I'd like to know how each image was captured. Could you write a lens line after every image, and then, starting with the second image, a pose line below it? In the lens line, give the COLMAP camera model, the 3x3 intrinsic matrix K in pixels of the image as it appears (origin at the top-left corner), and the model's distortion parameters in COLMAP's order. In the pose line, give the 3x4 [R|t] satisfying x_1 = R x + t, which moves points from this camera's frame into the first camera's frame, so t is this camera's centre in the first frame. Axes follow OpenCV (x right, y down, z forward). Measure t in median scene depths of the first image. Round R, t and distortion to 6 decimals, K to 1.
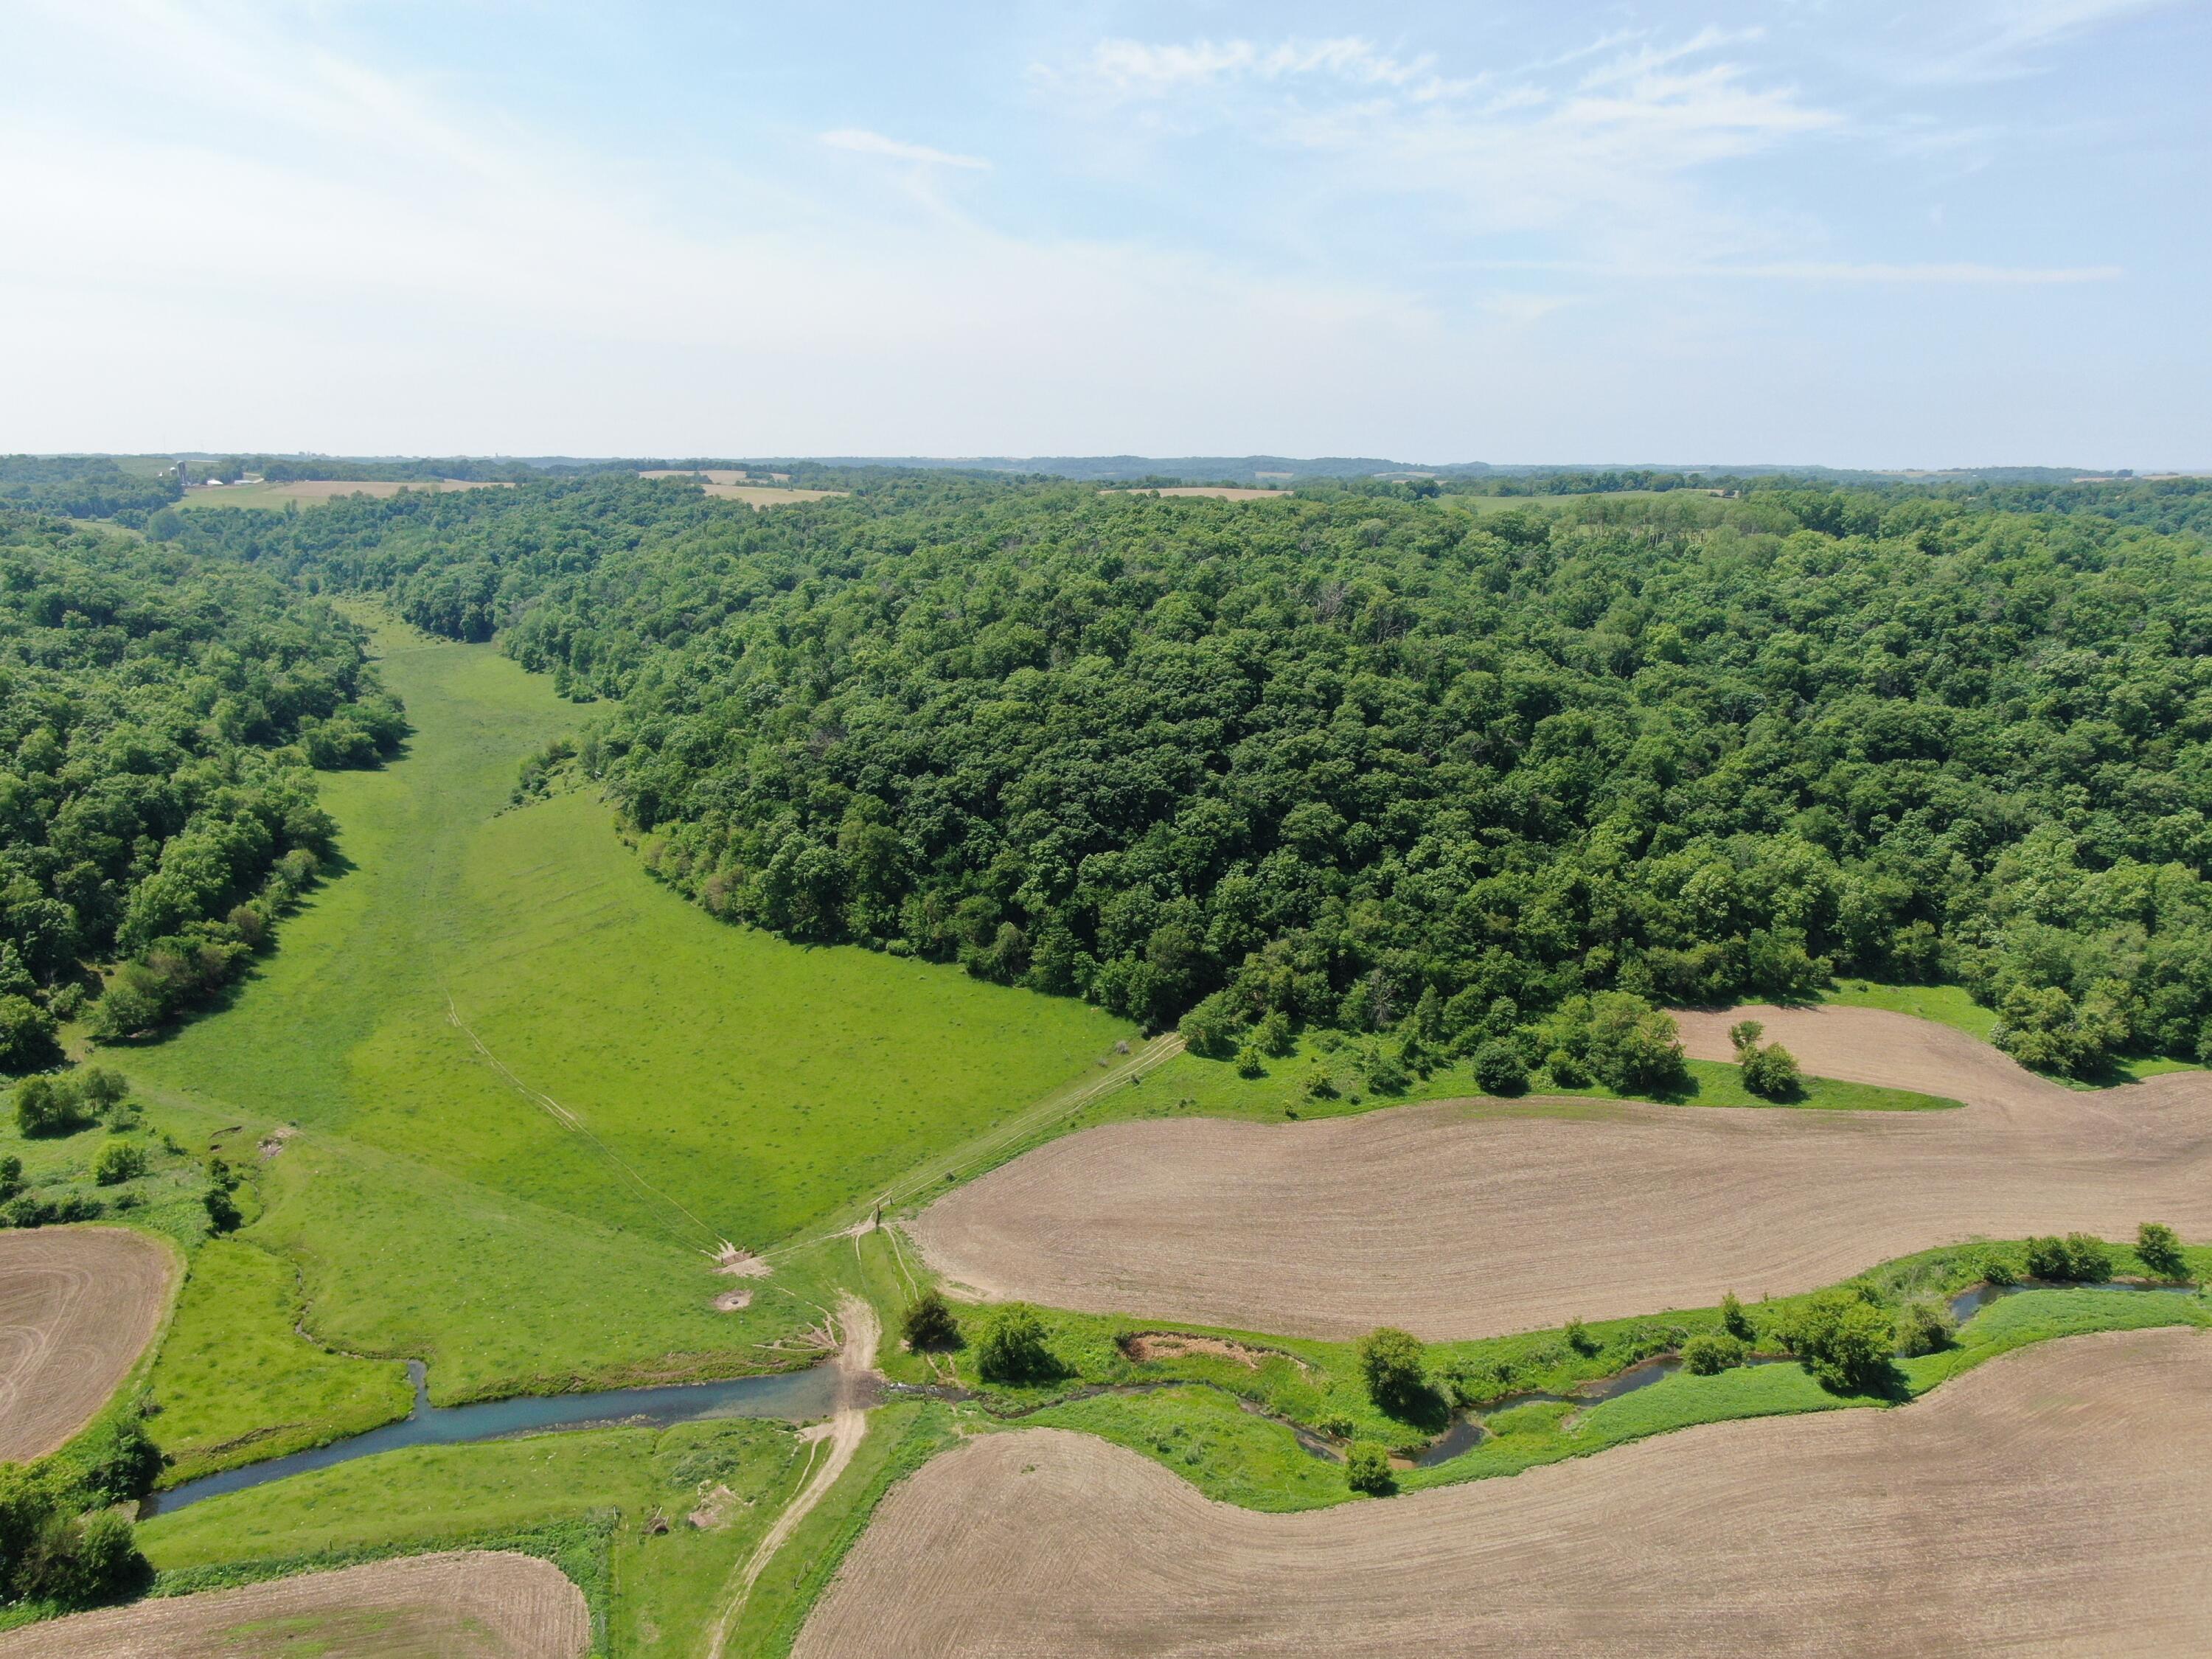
lens RADIAL K [[1598.2, 0, 1105.4], [0, 1598.2, 827.9], [0, 0, 1]] dist [-0.017459, 0.007154]
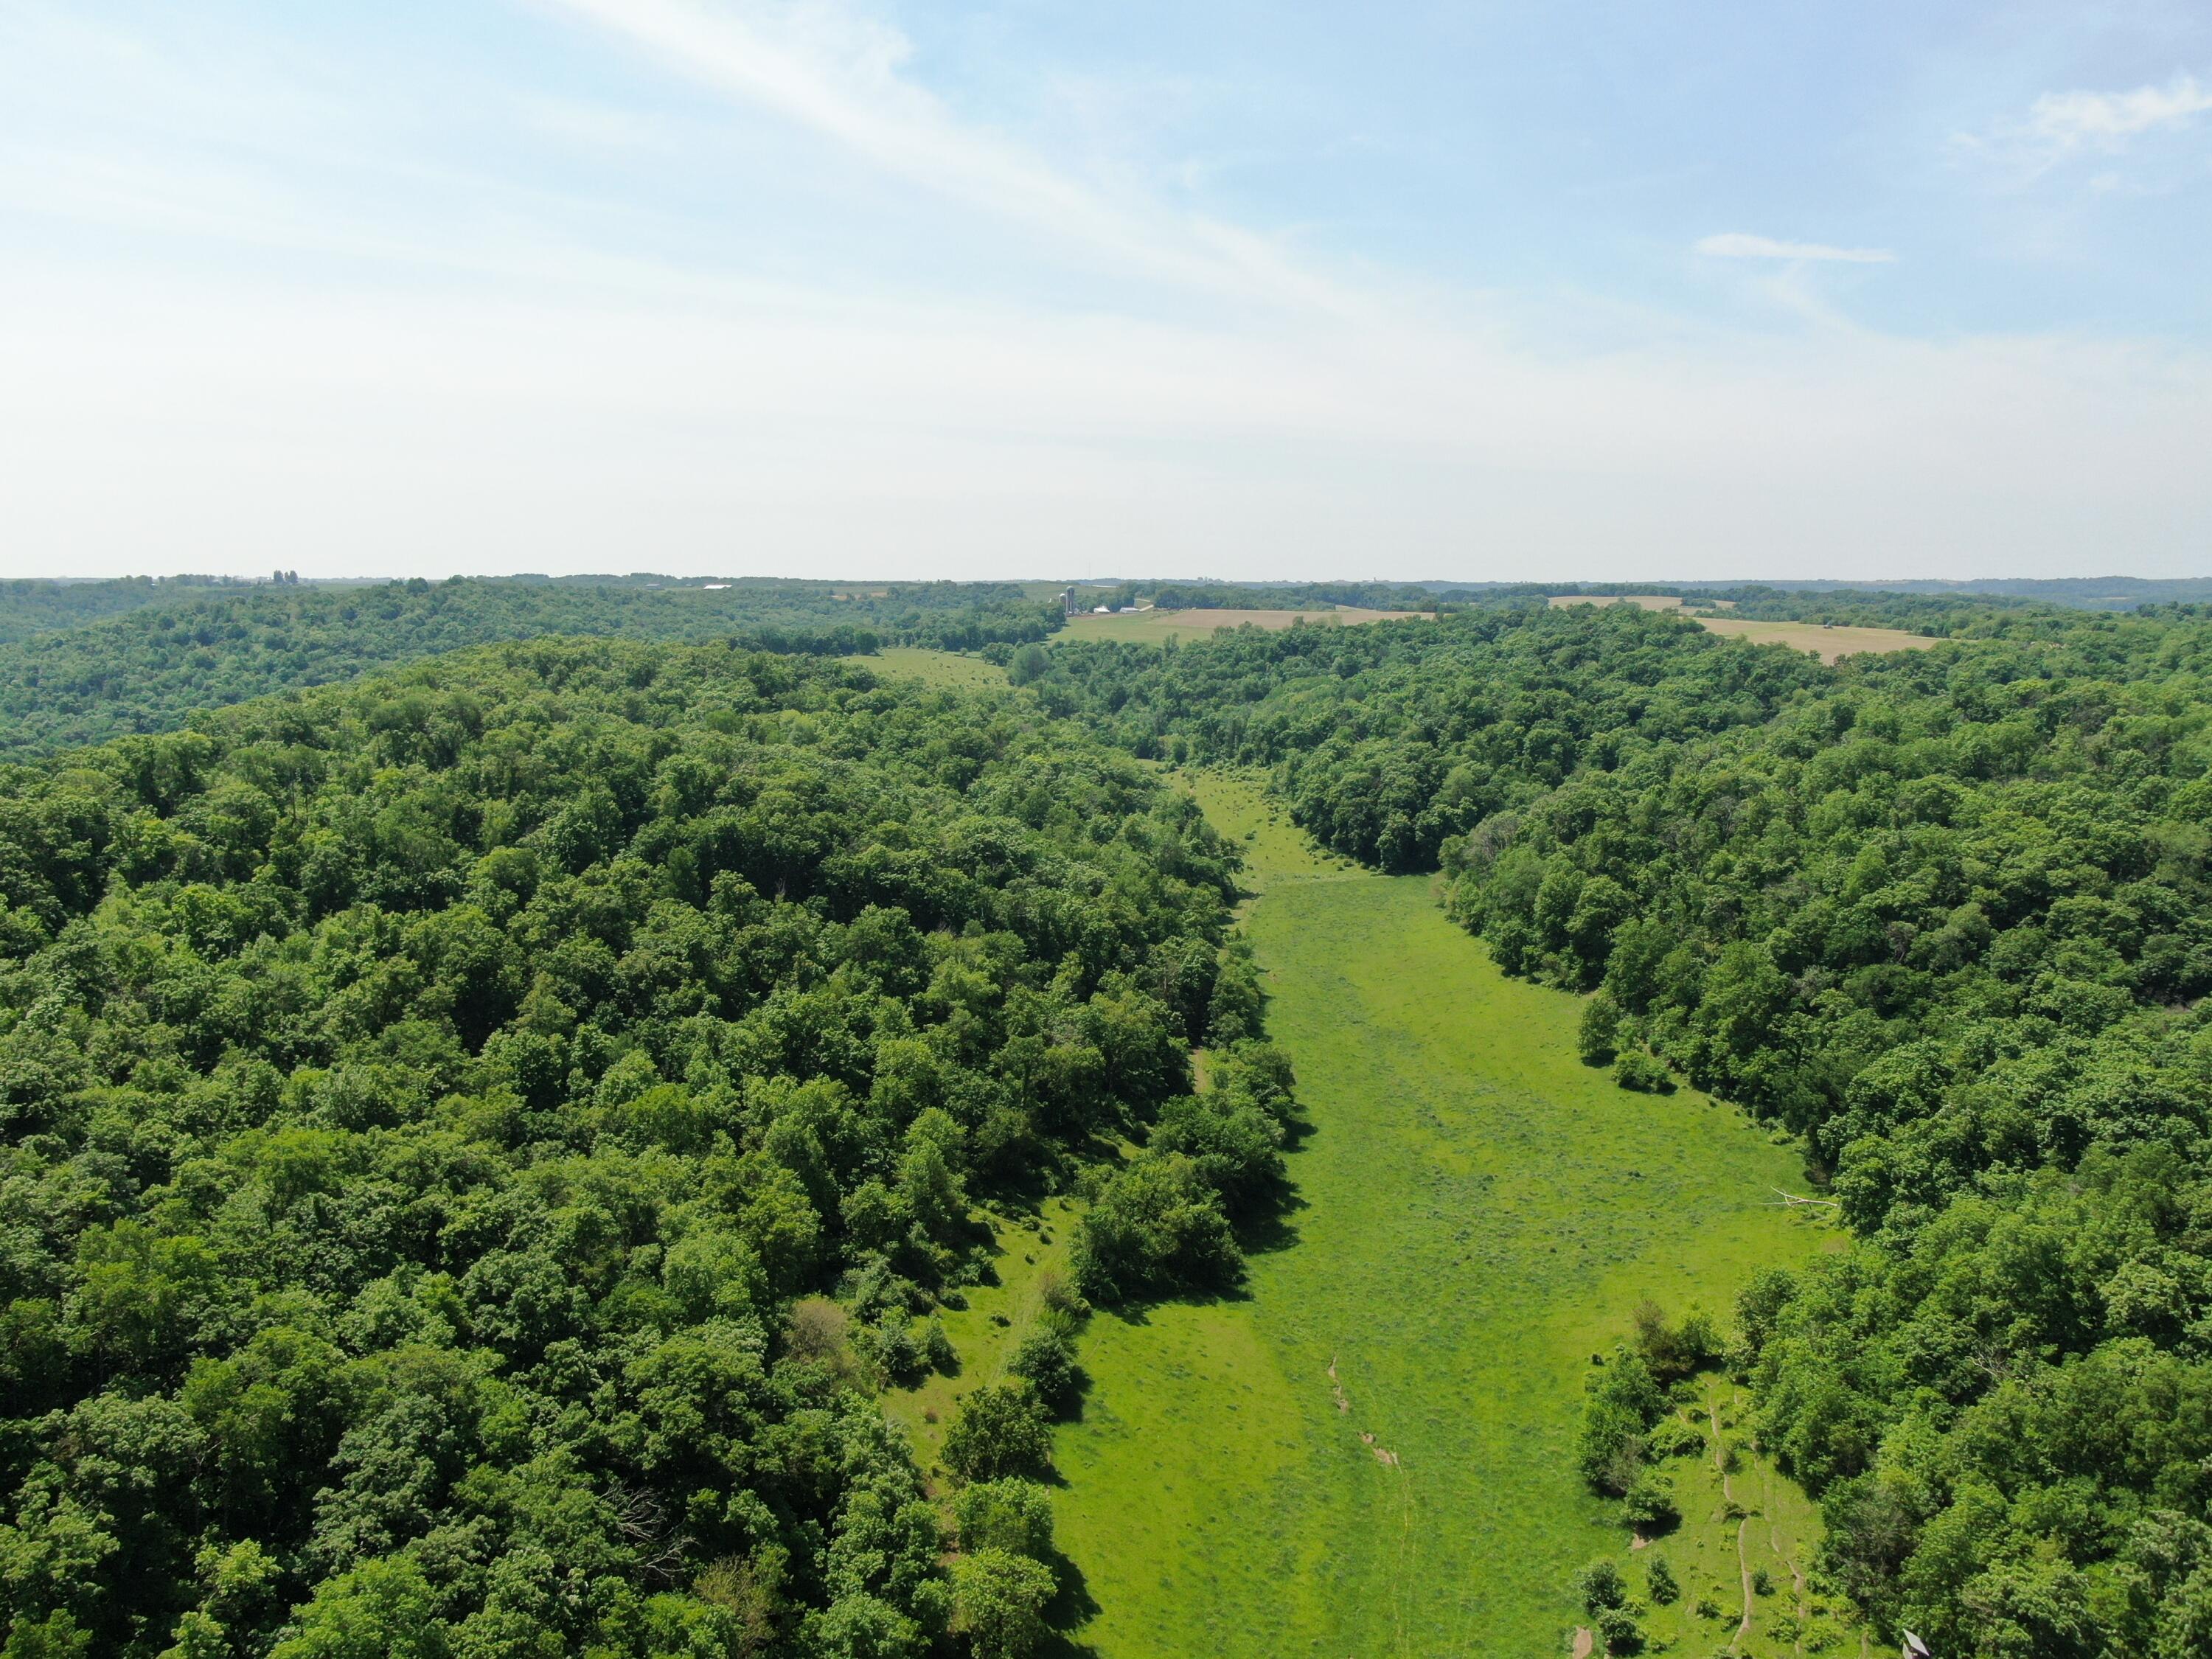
lens RADIAL K [[1598.2, 0, 1105.4], [0, 1598.2, 827.9], [0, 0, 1]] dist [-0.017459, 0.007154]
pose [[0.869124, 0.069021, -0.489755, -0.295510], [-0.105597, 0.993278, -0.047412, -0.144012], [0.483191, 0.092924, 0.870570, 0.621260]]
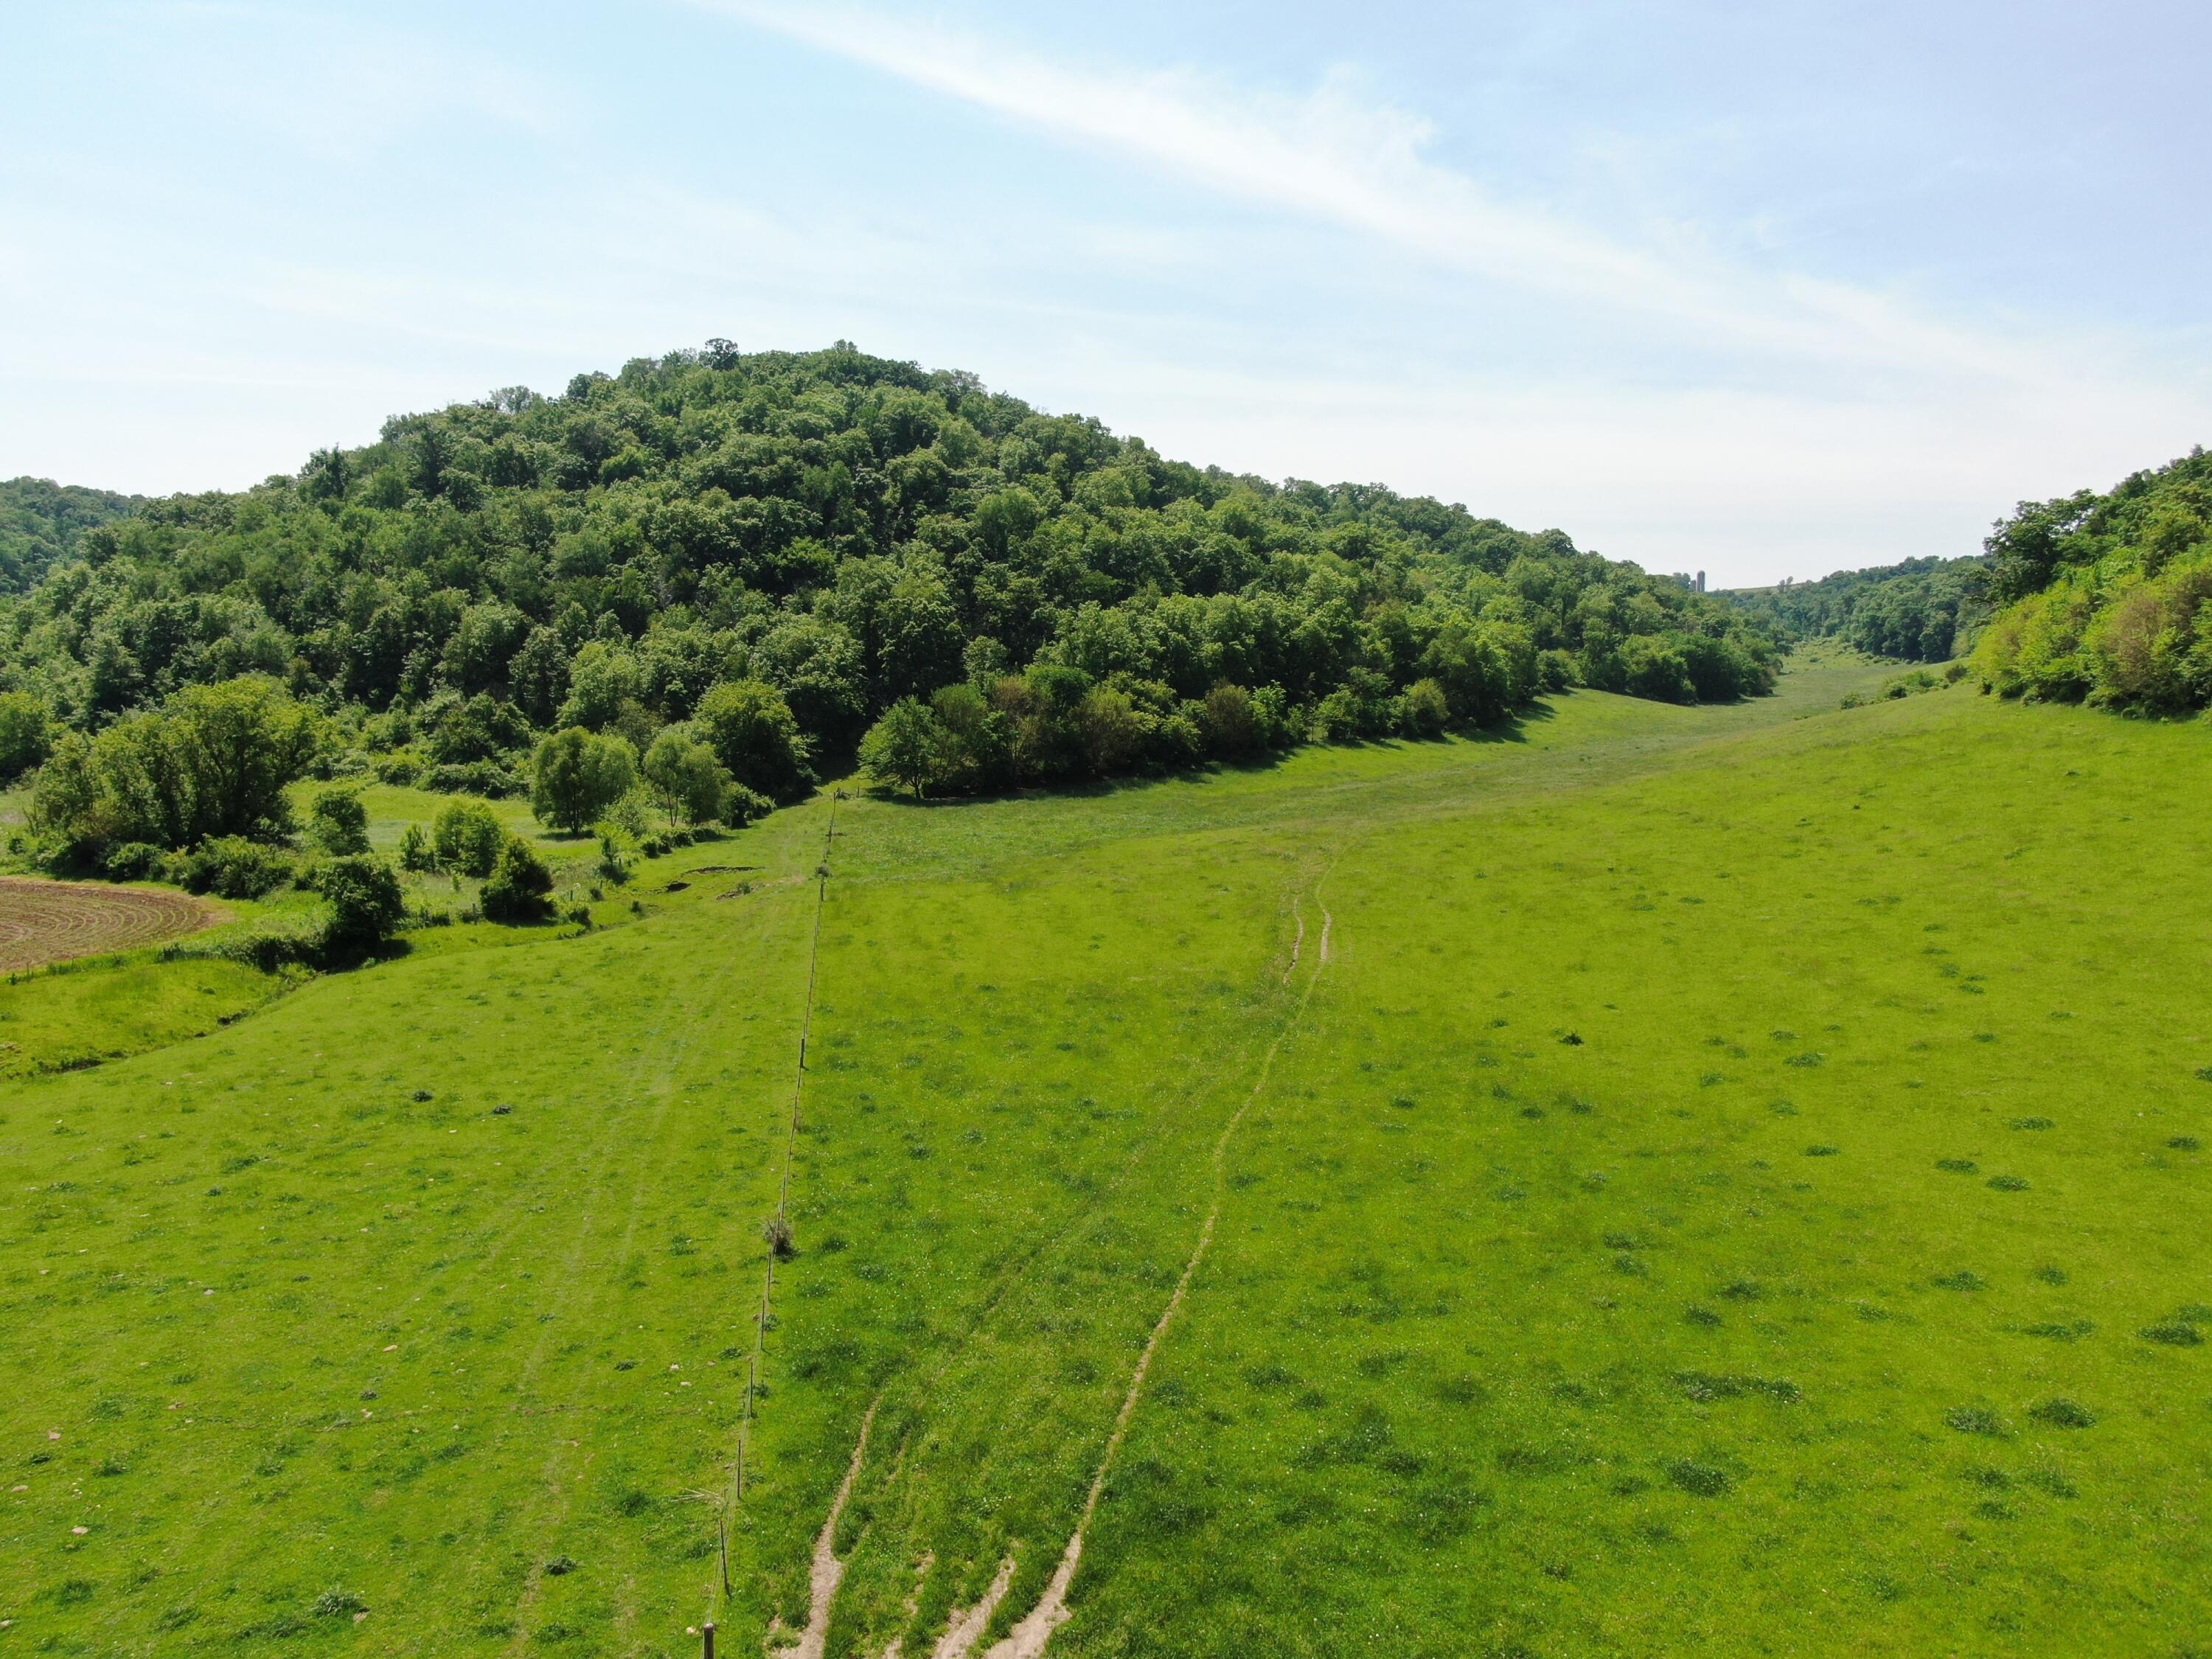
lens RADIAL K [[1598.2, 0, 1105.4], [0, 1598.2, 827.9], [0, 0, 1]] dist [-0.017459, 0.007154]
pose [[0.607889, 0.065088, -0.791350, -0.068131], [-0.172666, 0.983621, -0.051734, 0.096779], [0.775021, 0.168087, 0.609171, 0.420828]]
